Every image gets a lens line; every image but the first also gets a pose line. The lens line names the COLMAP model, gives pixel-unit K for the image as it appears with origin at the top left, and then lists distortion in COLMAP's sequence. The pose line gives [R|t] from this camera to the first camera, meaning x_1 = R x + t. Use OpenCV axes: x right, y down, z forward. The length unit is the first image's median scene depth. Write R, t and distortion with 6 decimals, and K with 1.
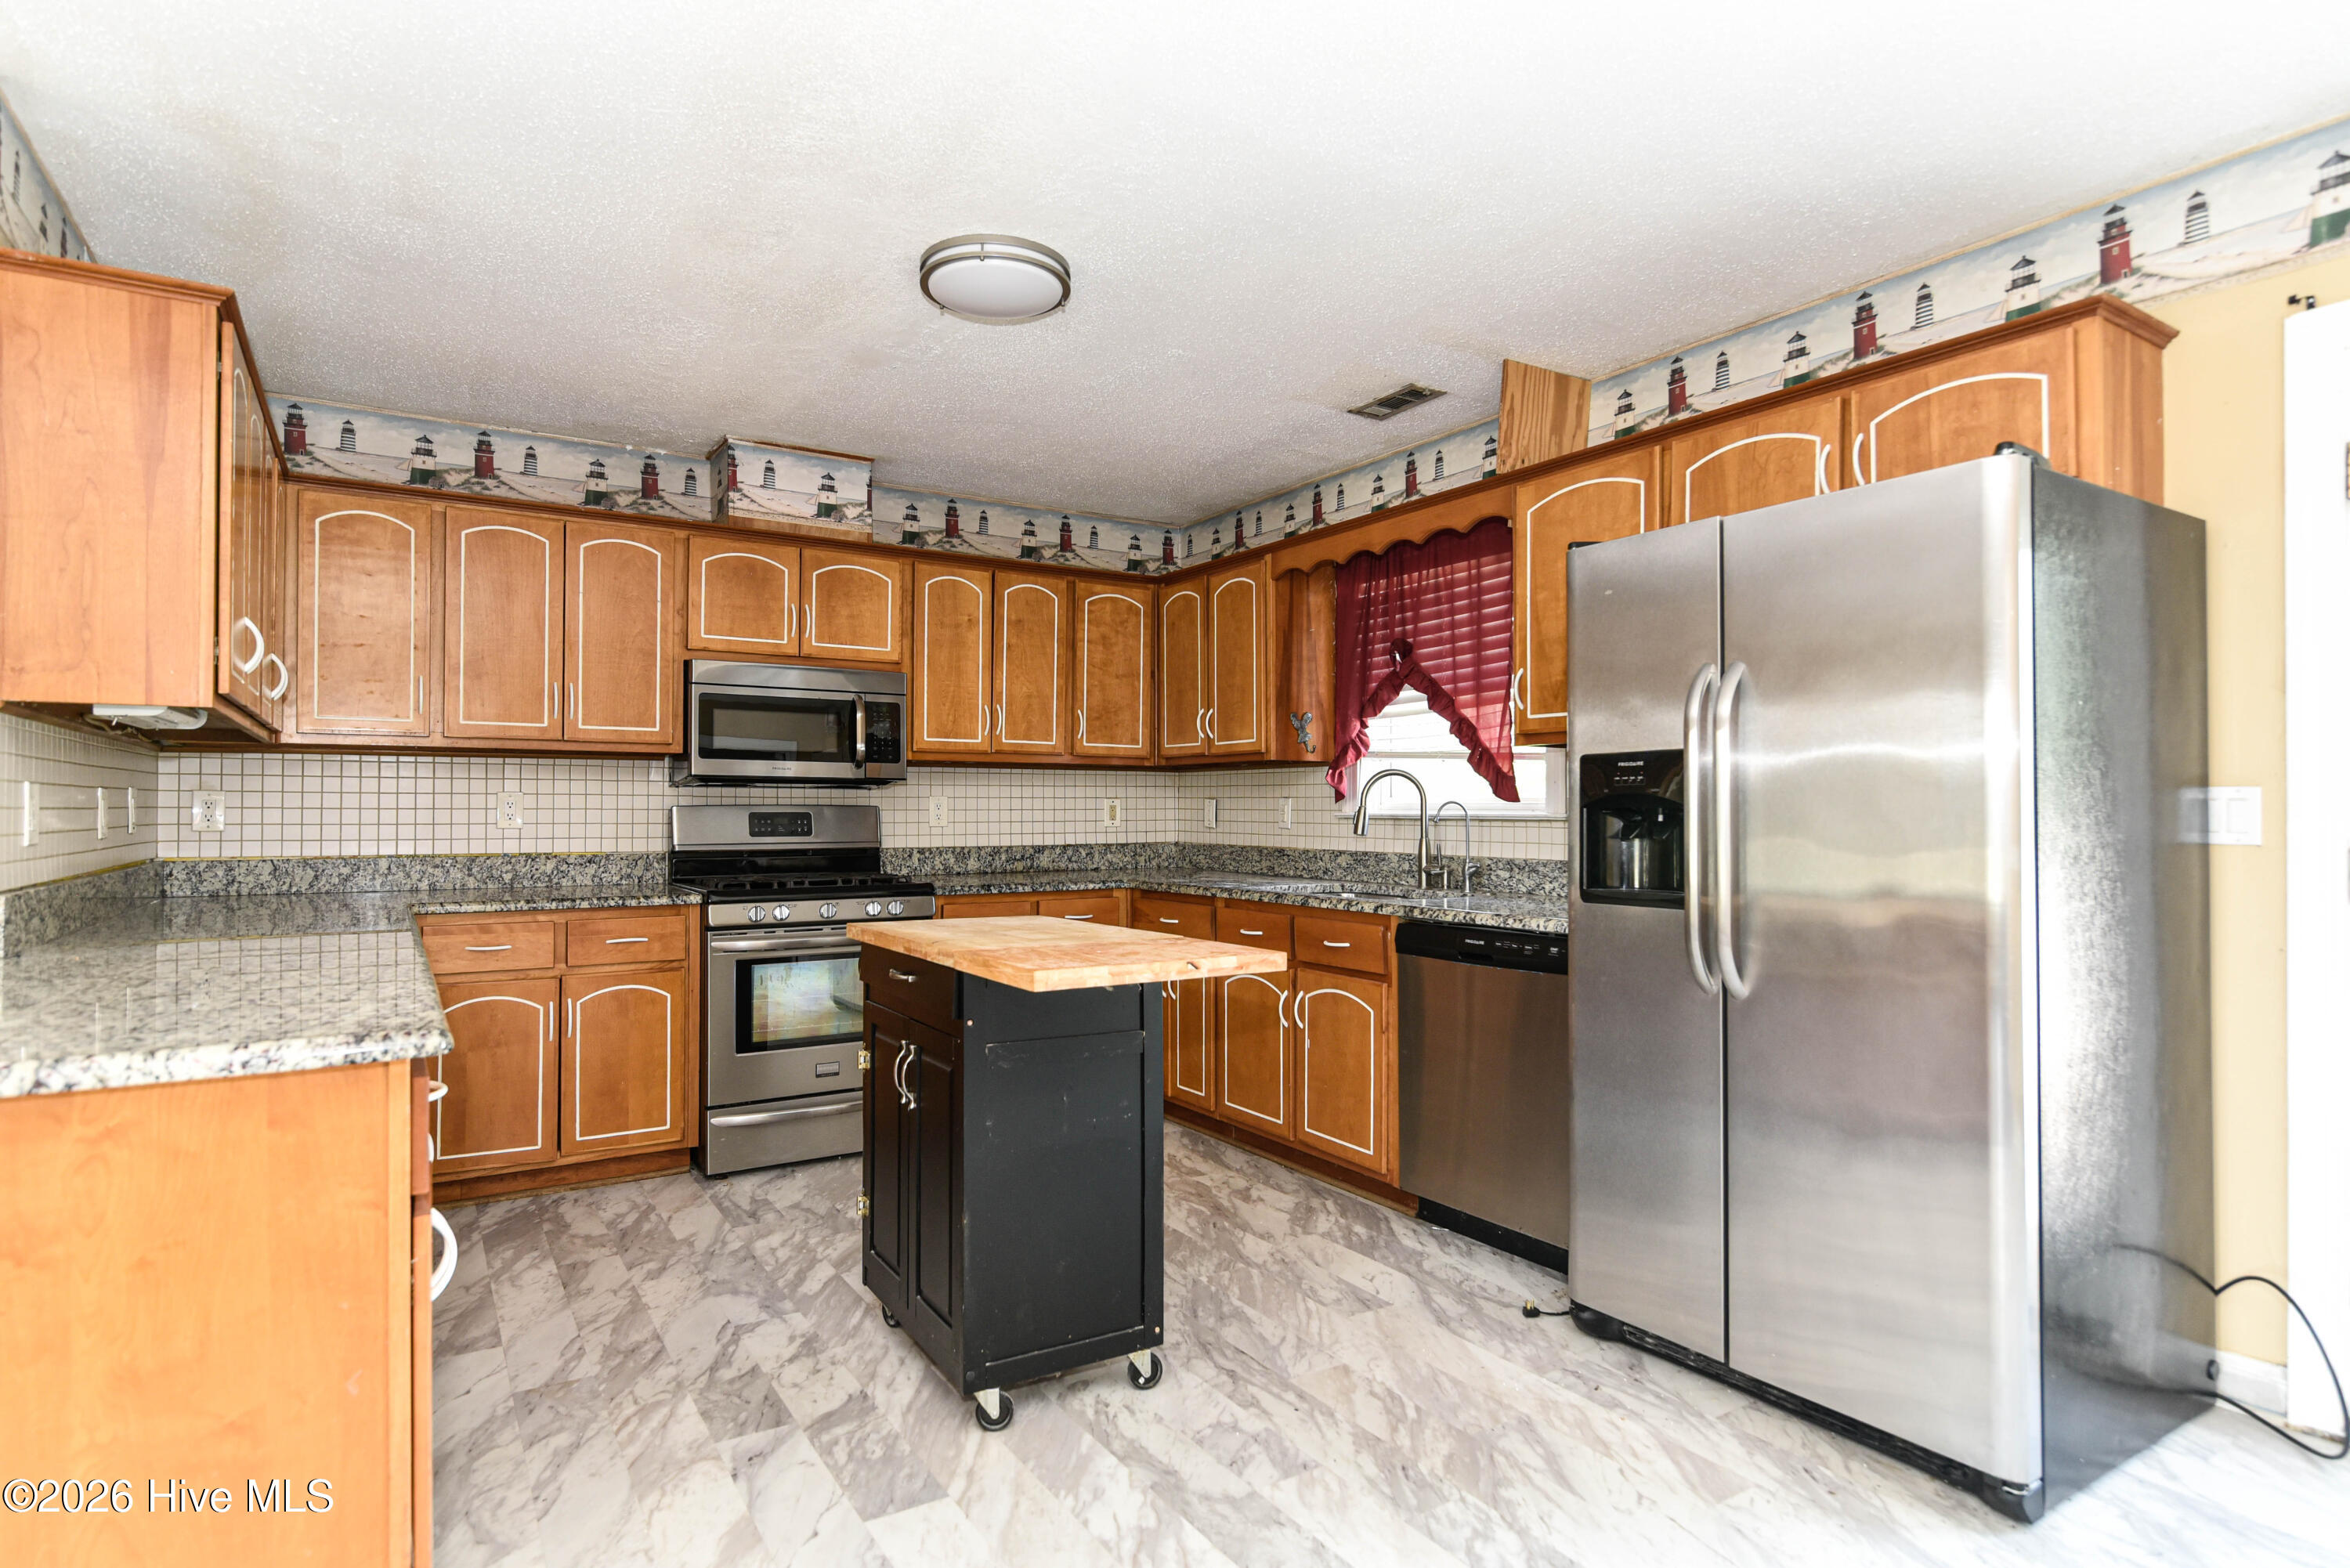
lens RADIAL K [[1234.8, 0, 1197.8], [0, 1234.8, 795.6], [0, 0, 1]] dist [-0.005008, -0.001426]
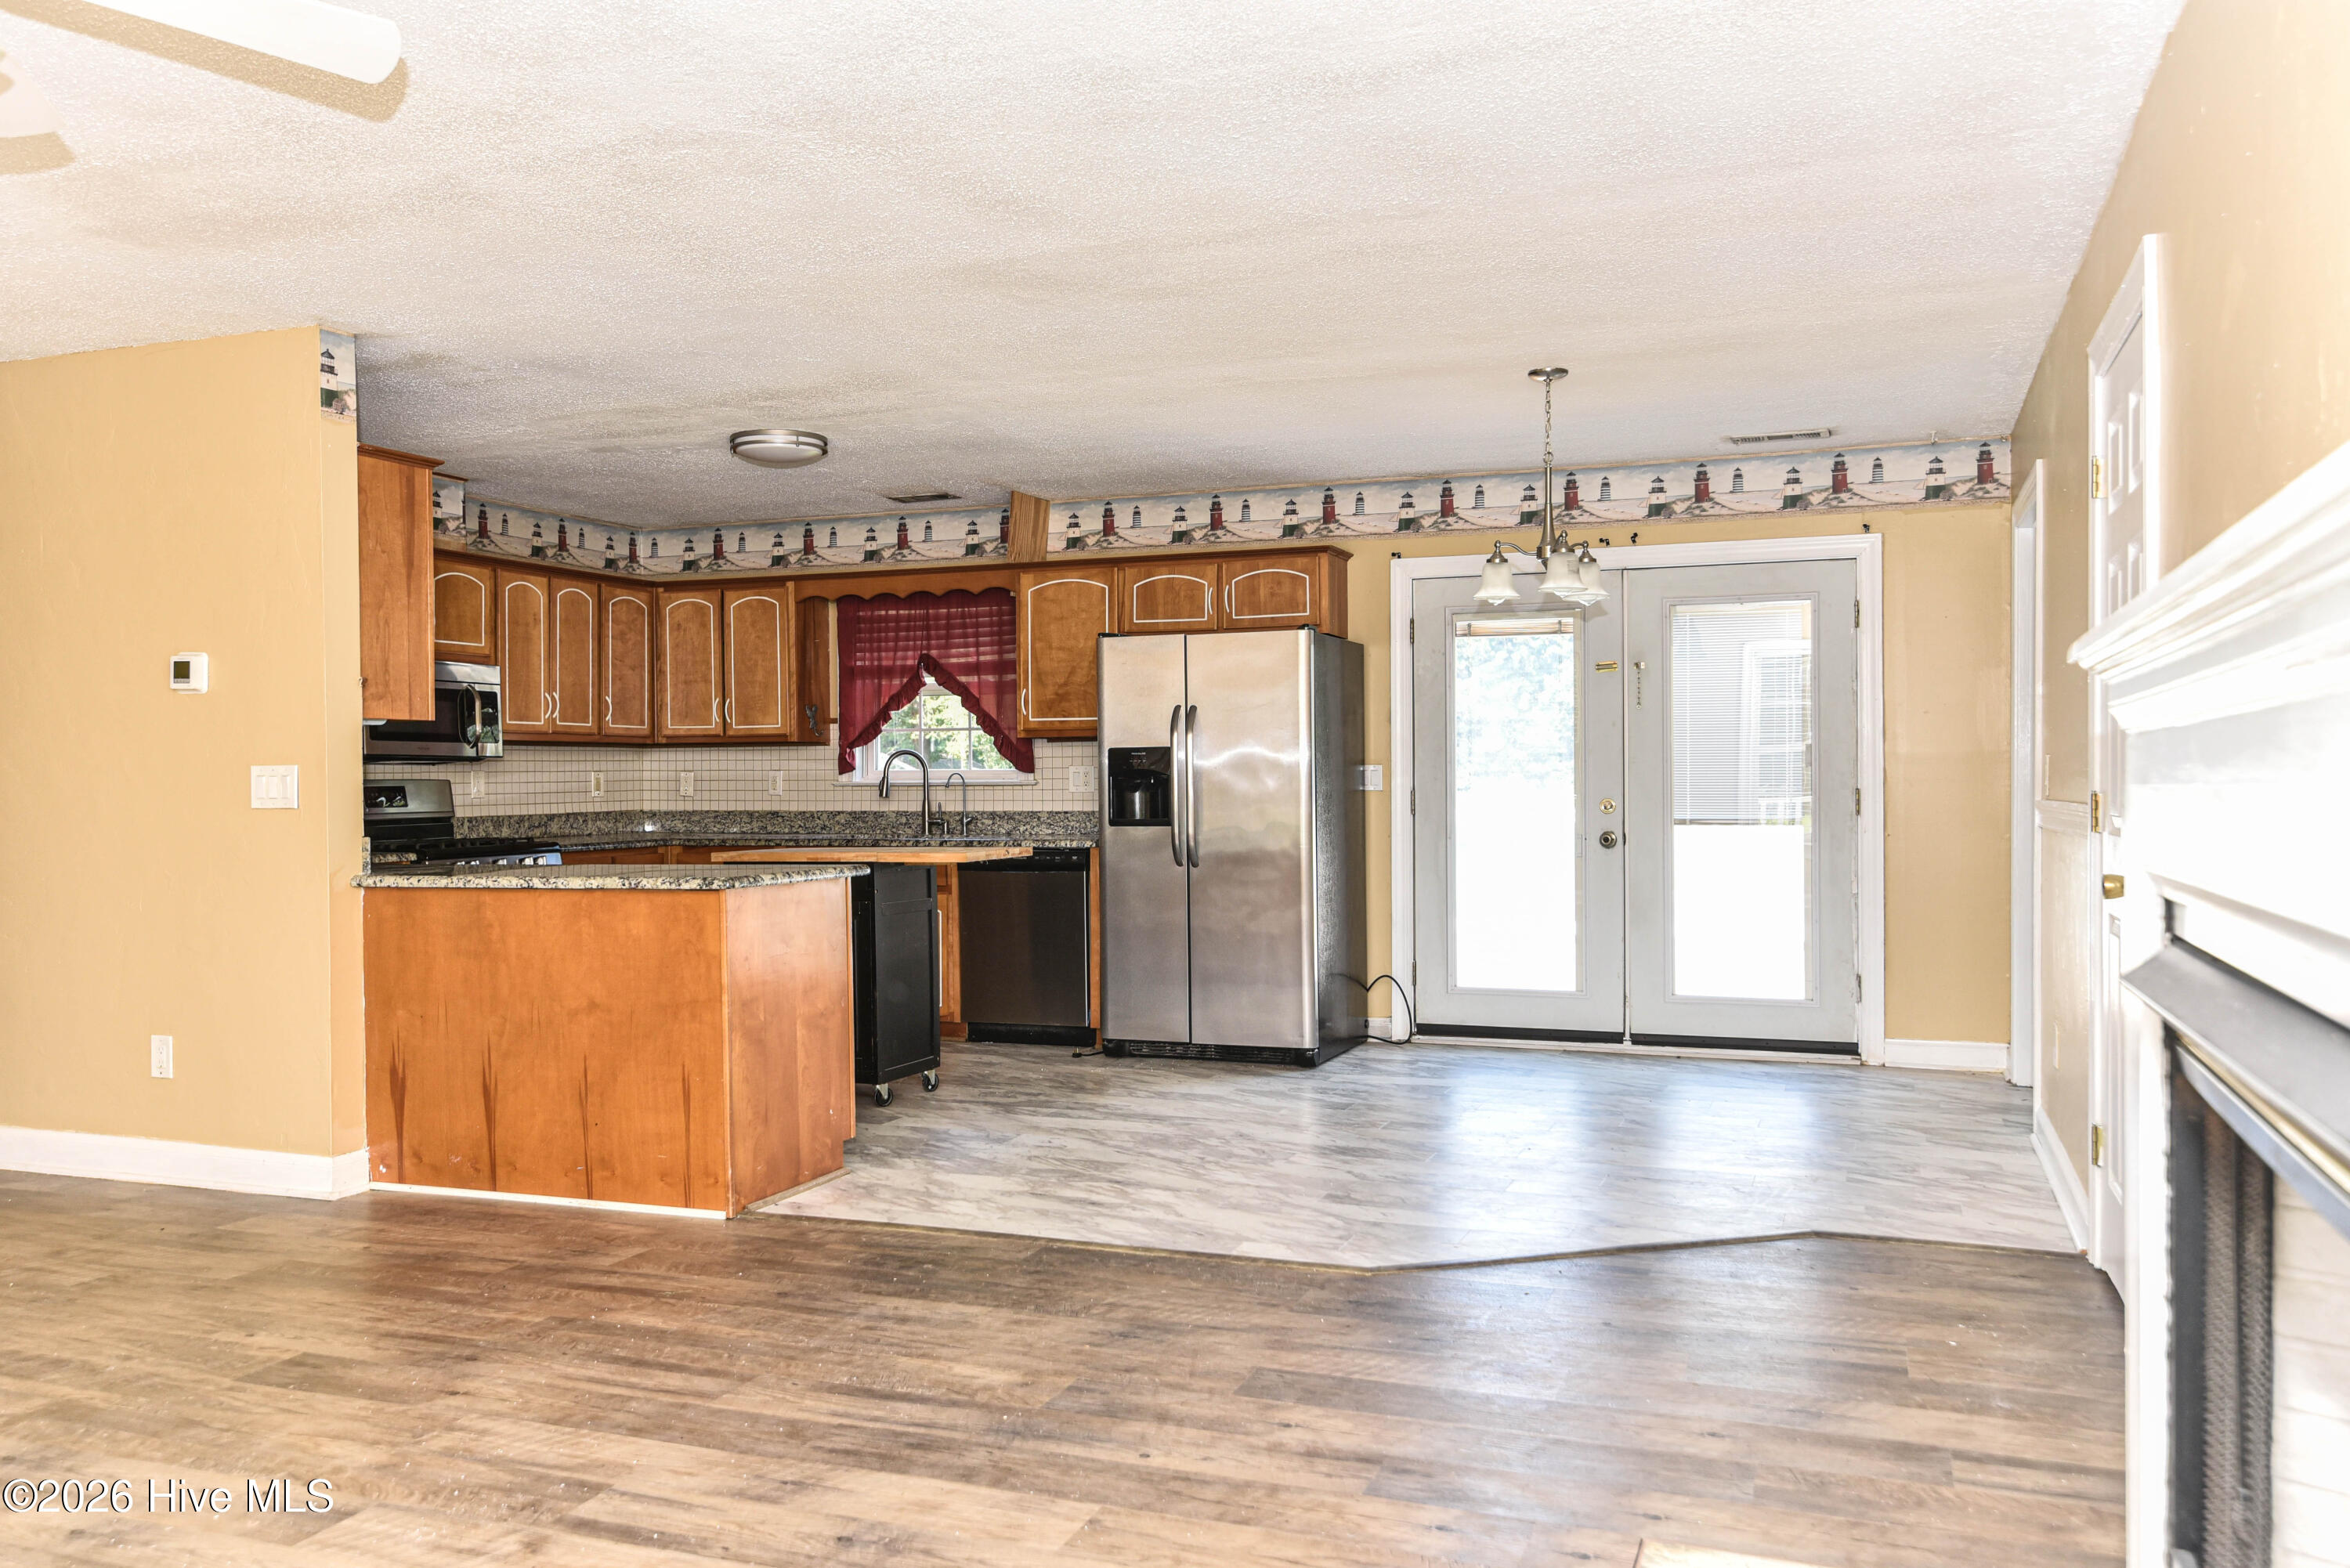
lens RADIAL K [[1822.0, 0, 1175.0], [0, 1822.0, 784.0], [0, 0, 1]] dist [0.015086, 0.004912]
pose [[0.812158, -0.010187, 0.583349, -0.910877], [0.002440, 0.999898, 0.014064, -0.012848], [-0.583433, -0.009999, 0.812100, -0.976053]]
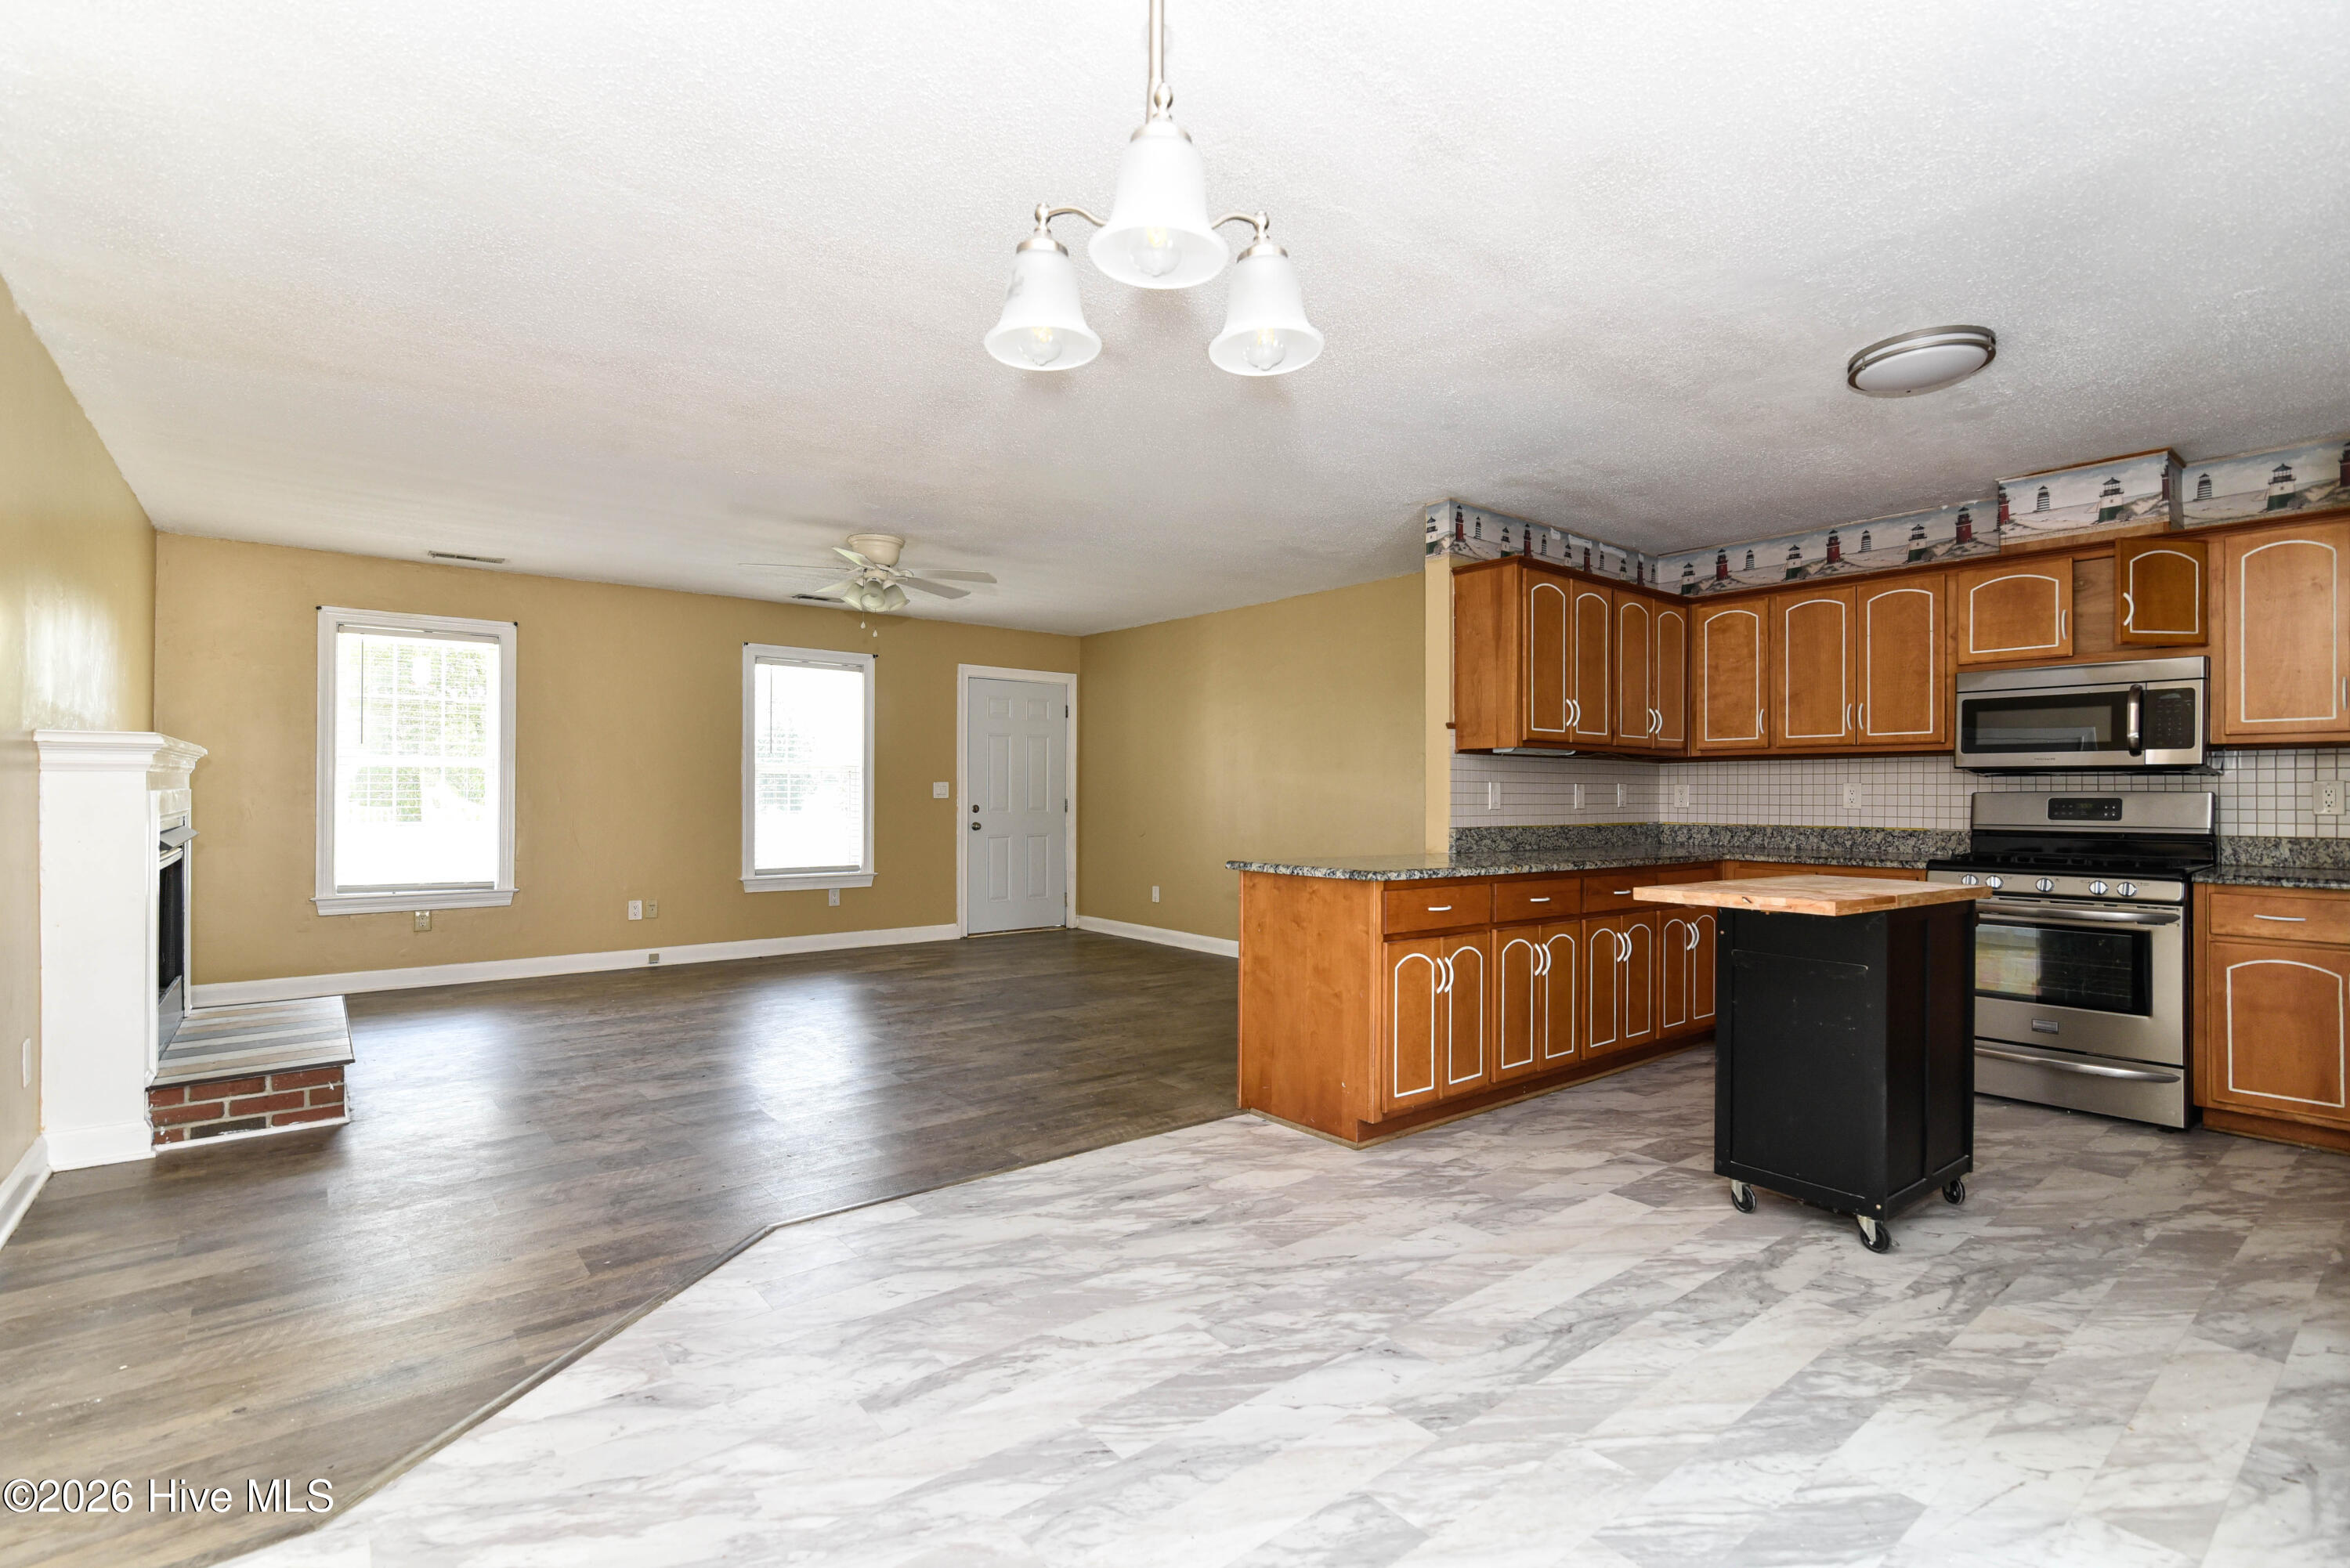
lens RADIAL K [[1067.5, 0, 1137.7], [0, 1067.5, 787.0], [0, 0, 1]] dist [0.000104, -0.000320]
pose [[0.078722, -0.009357, -0.996853, 0.673730], [0.007227, 0.999935, -0.008815, 0.007476], [0.996870, -0.006510, 0.078784, 0.113716]]
